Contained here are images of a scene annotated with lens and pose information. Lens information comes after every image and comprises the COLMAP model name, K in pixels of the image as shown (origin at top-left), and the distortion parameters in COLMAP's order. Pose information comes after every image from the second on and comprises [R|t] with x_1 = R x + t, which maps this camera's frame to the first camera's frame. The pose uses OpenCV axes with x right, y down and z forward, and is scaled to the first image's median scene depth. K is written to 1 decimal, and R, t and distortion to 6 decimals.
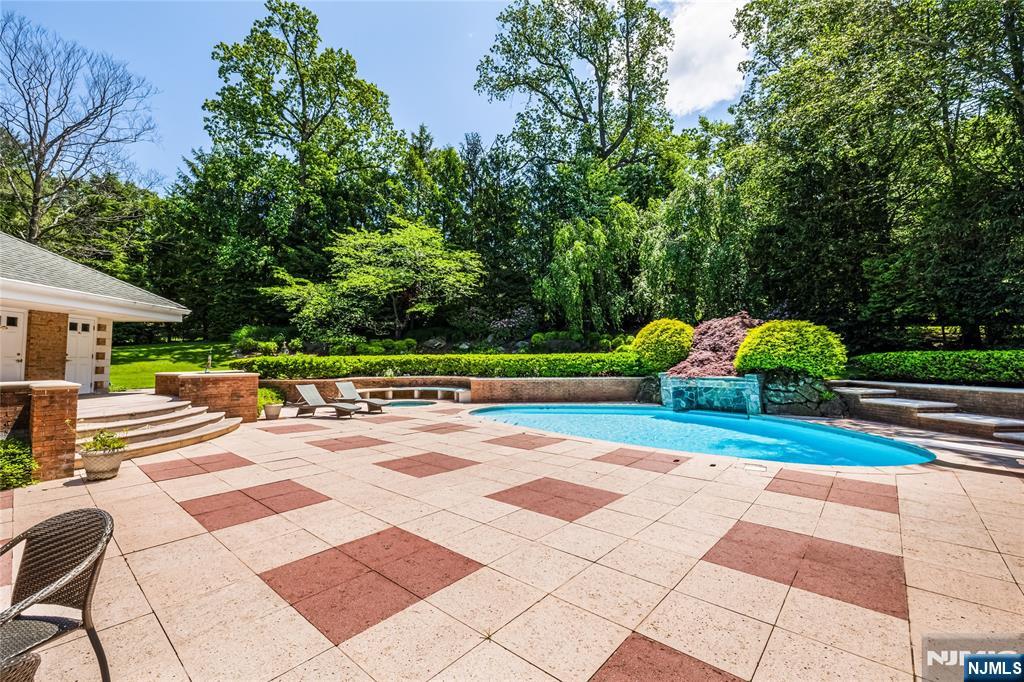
lens RADIAL K [[426.9, 0, 512.0], [0, 426.9, 341.0], [0, 0, 1]] dist [0.001949, 0.000512]
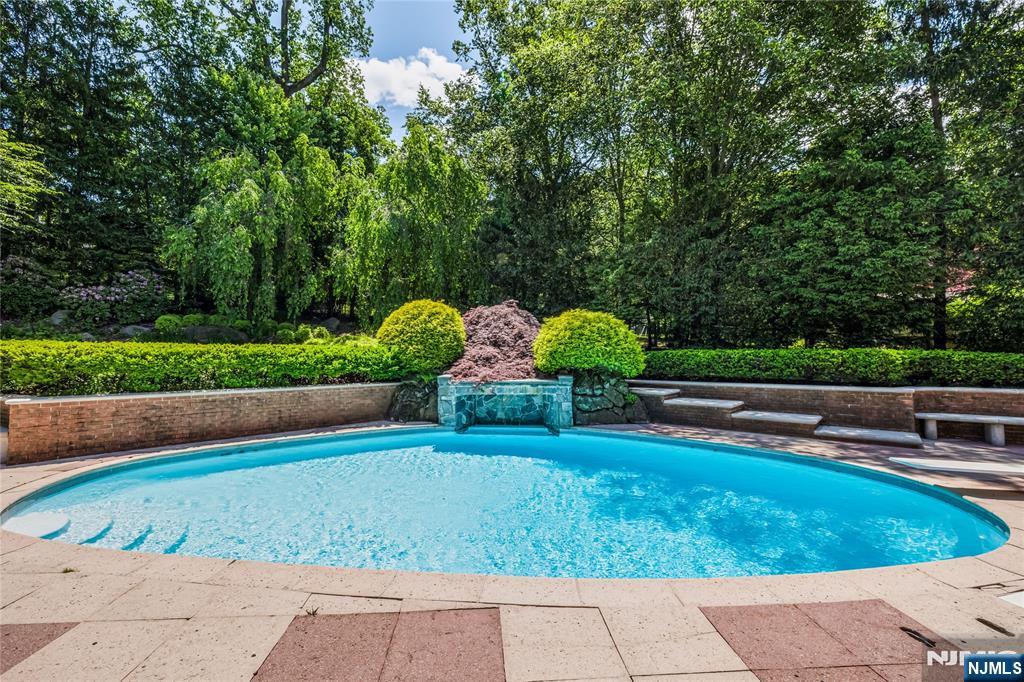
lens RADIAL K [[430.0, 0, 512.0], [0, 430.0, 341.0], [0, 0, 1]] dist [-0.007802, 0.000218]
pose [[0.710194, 0.034912, 0.703140, -0.045051], [-0.035931, 0.999265, -0.013324, 0.022073], [-0.703088, -0.015802, 0.710927, 0.398143]]
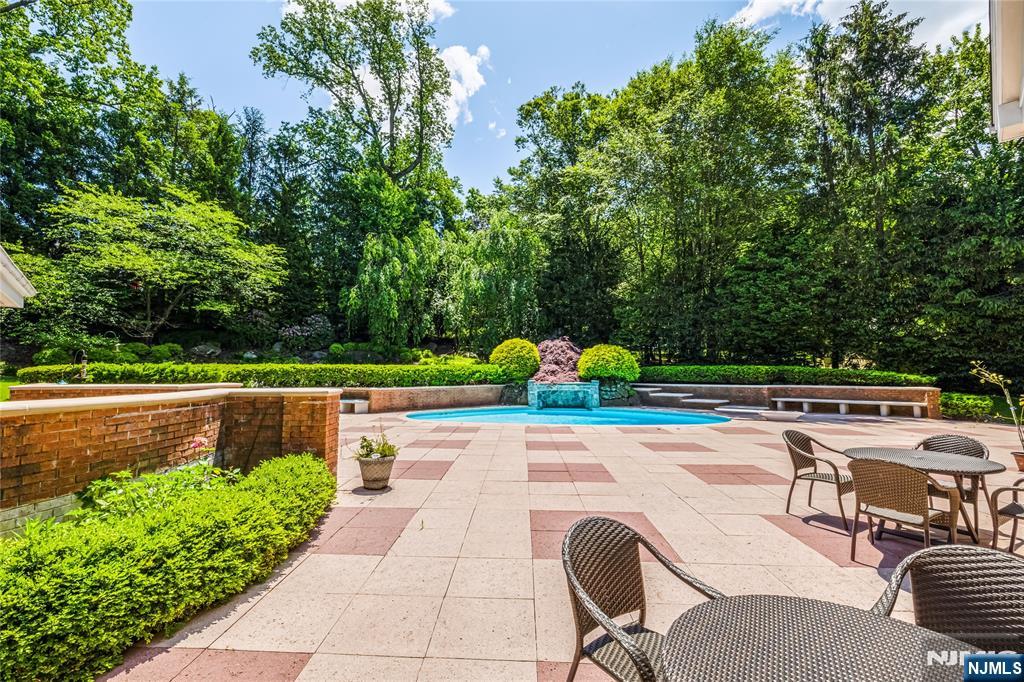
lens RADIAL K [[426.9, 0, 512.0], [0, 426.9, 341.0], [0, 0, 1]] dist [0.001949, 0.000512]
pose [[0.782976, 0.047579, 0.620230, -0.454429], [-0.028266, 0.998762, -0.040934, 0.008161], [-0.621410, 0.014519, 0.783351, 0.014462]]
